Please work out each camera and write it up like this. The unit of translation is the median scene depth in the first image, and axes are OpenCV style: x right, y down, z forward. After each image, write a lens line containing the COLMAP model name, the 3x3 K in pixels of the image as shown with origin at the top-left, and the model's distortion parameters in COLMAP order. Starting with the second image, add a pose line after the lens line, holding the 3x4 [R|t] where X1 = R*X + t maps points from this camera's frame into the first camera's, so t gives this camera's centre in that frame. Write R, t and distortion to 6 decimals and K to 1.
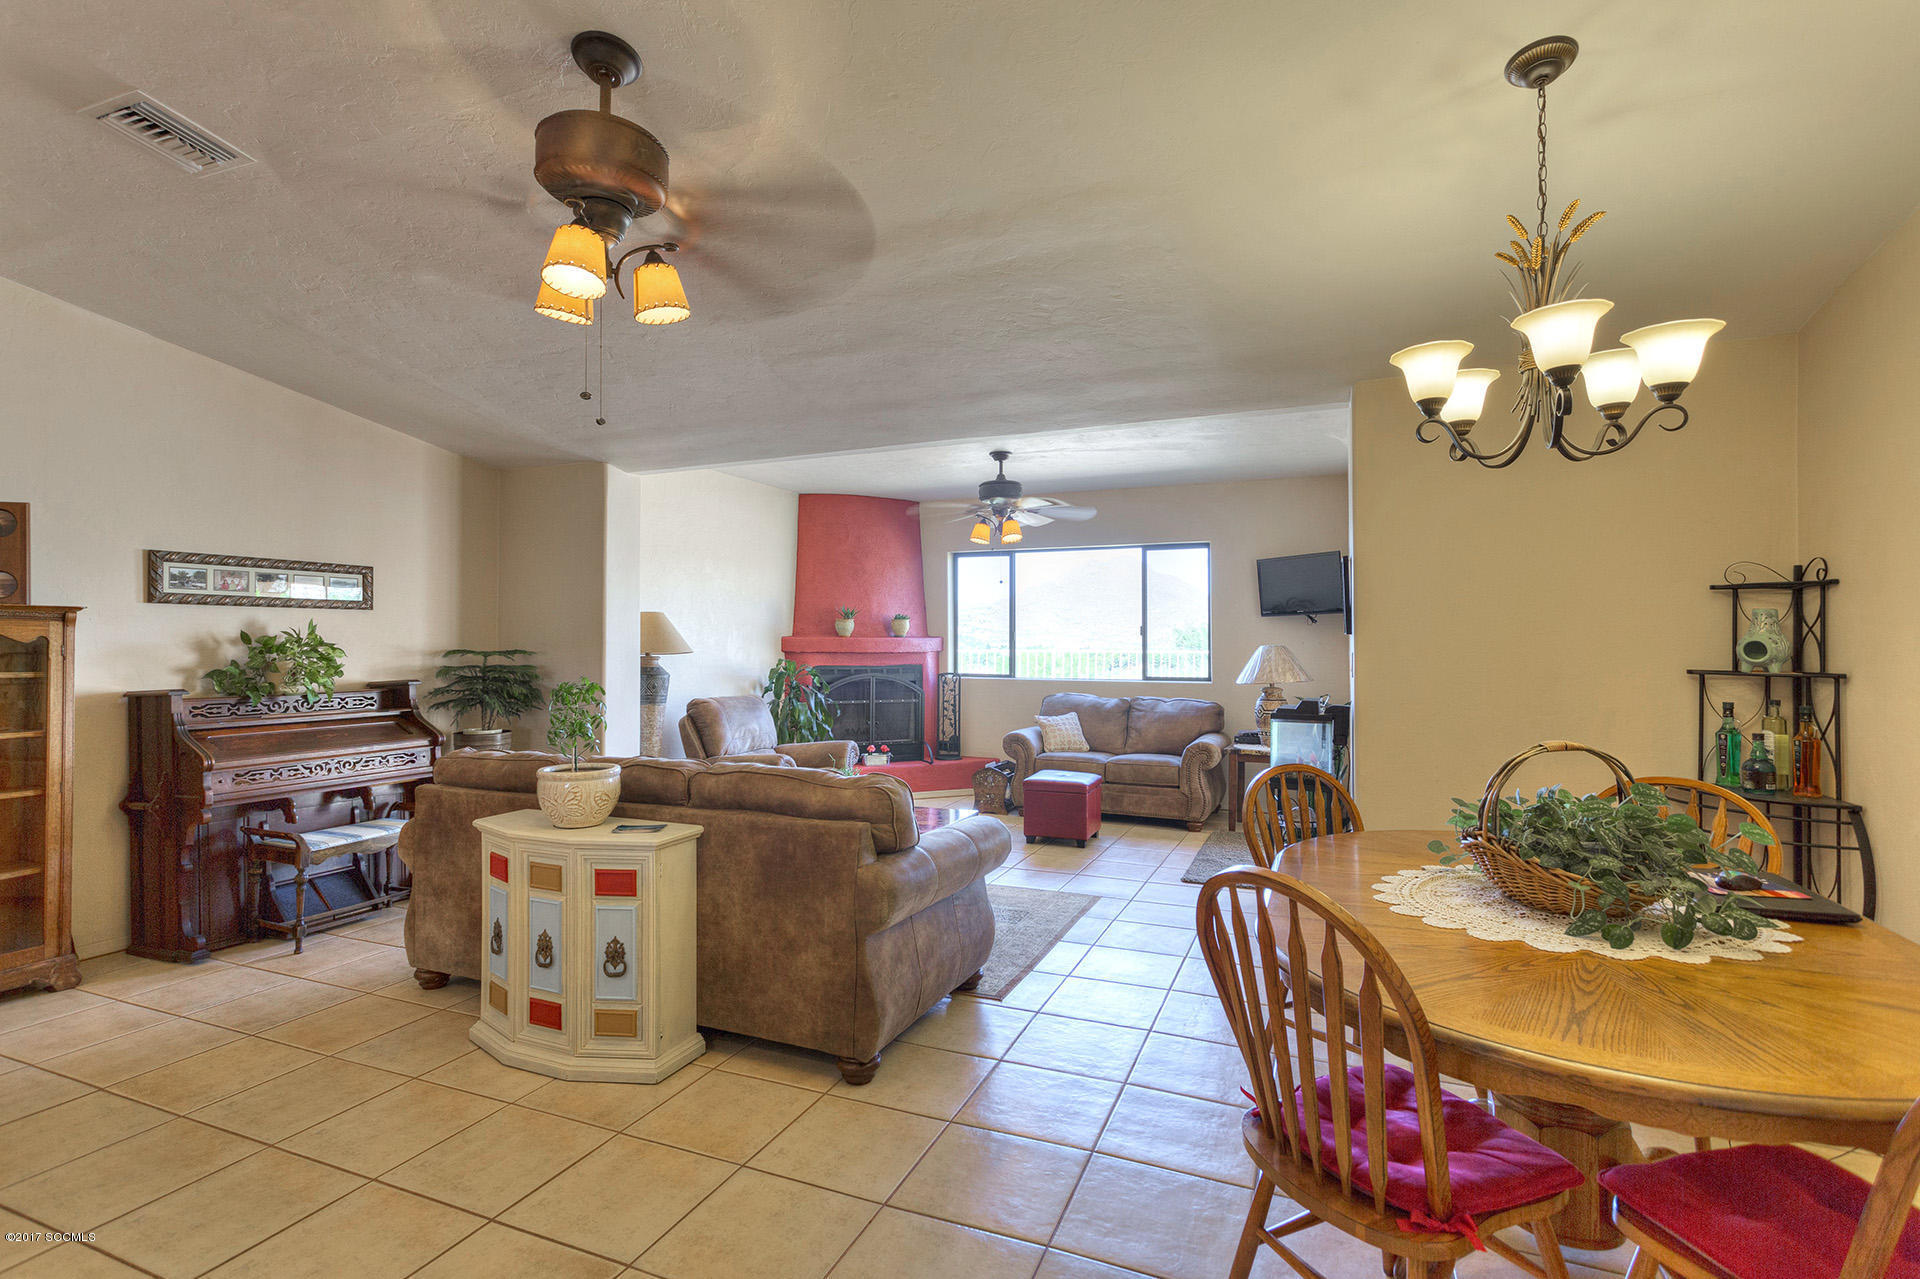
lens RADIAL K [[902.3, 0, 958.4], [0, 902.3, 632.7], [0, 0, 1]] dist [0.011178, 0.001728]
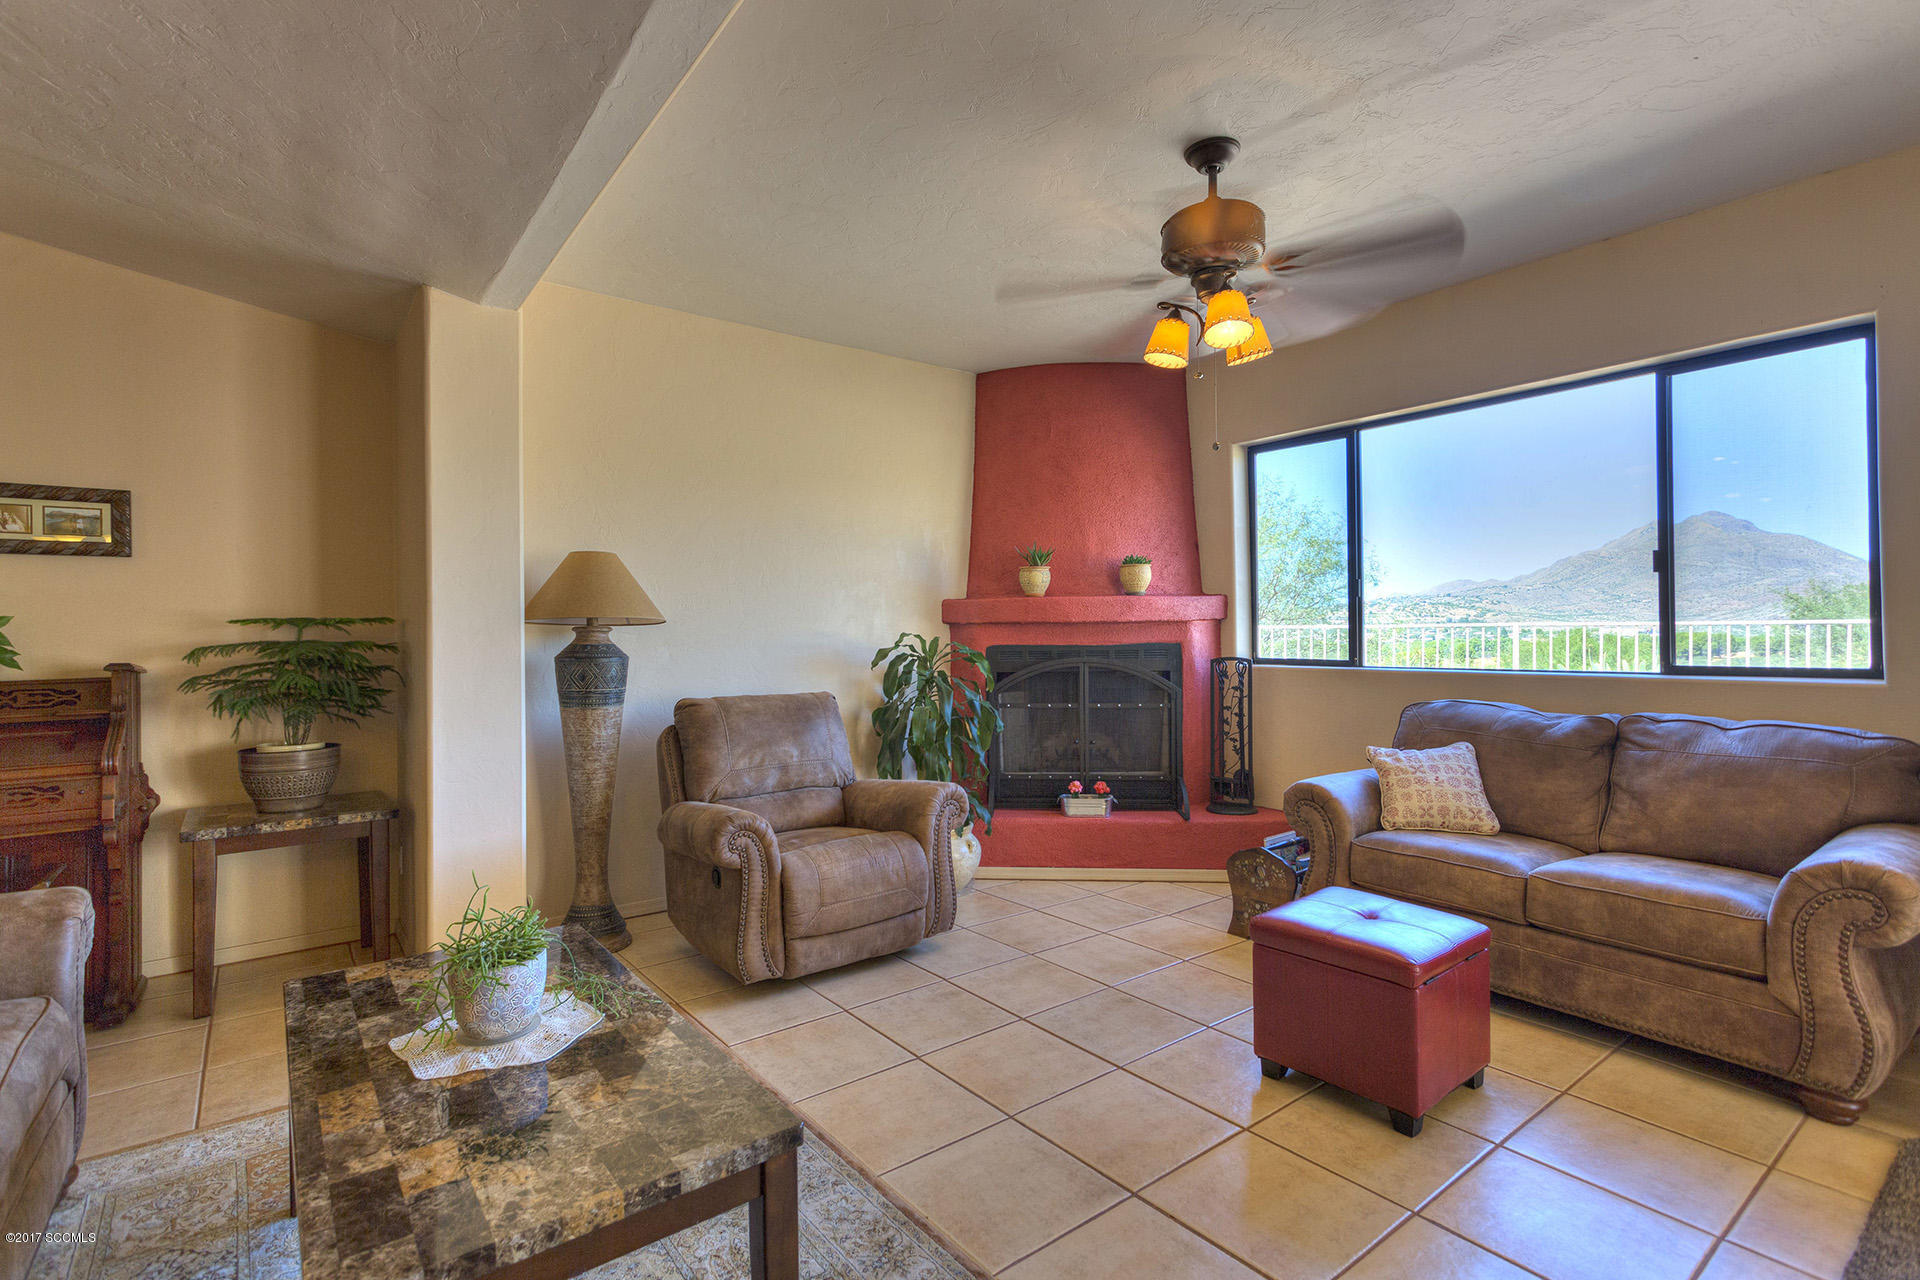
lens RADIAL K [[902.3, 0, 958.4], [0, 902.3, 633.2], [0, 0, 1]] dist [0.011178, 0.001728]
pose [[0.873200, -0.012687, -0.487198, 0.123739], [0.019644, 0.999765, 0.009174, 0.022780], [0.486967, -0.017581, 0.873244, 0.460321]]
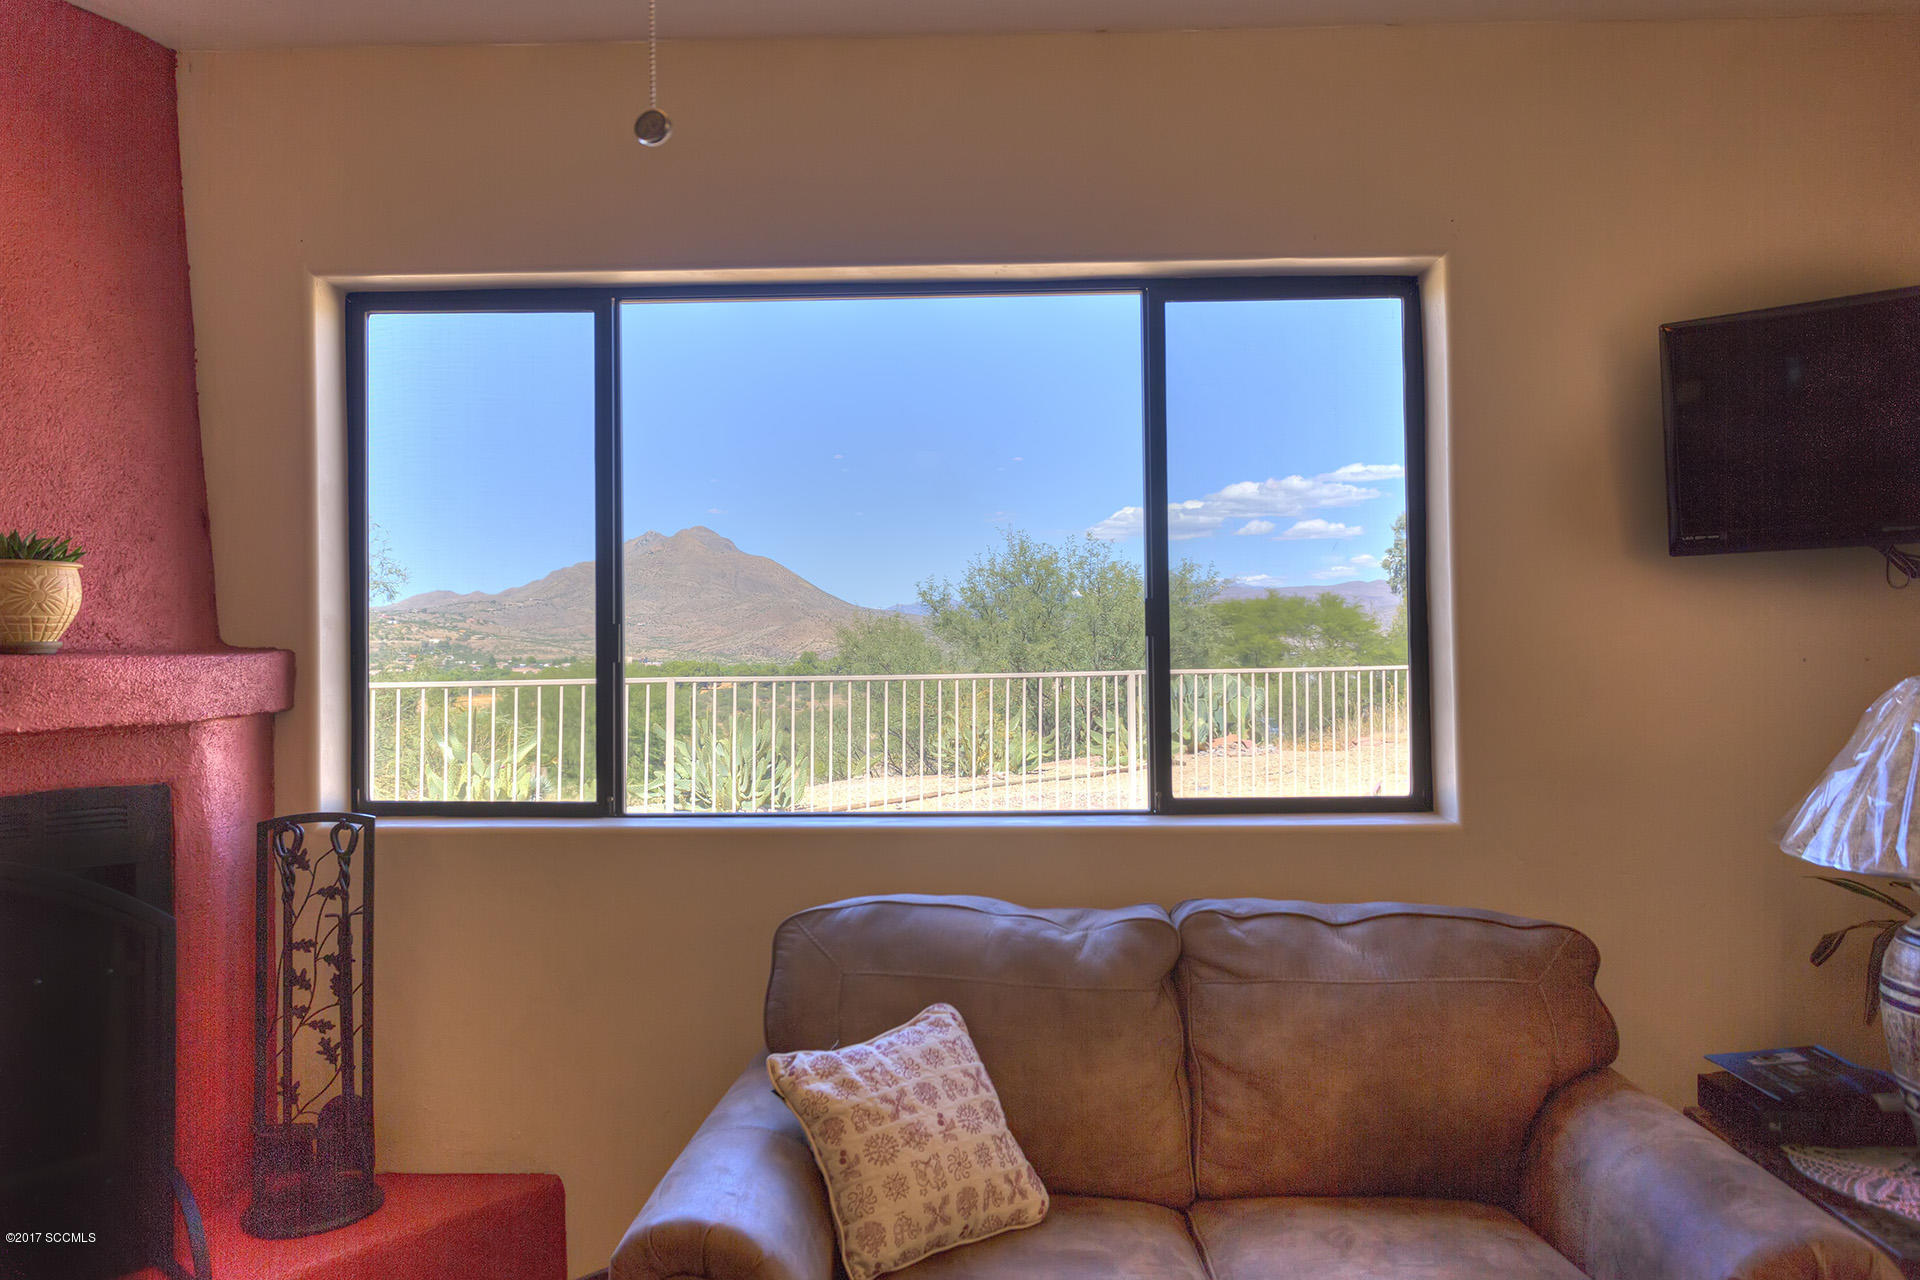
lens RADIAL K [[1289.6, 0, 960.0], [0, 1289.6, 640.0], [0, 0, 1]] dist [0.002076, 0.000390]
pose [[0.929306, -0.008042, 0.369224, 0.020856], [0.007337, 0.999968, 0.003313, 0.002832], [-0.369239, -0.000370, 0.929335, 0.700252]]
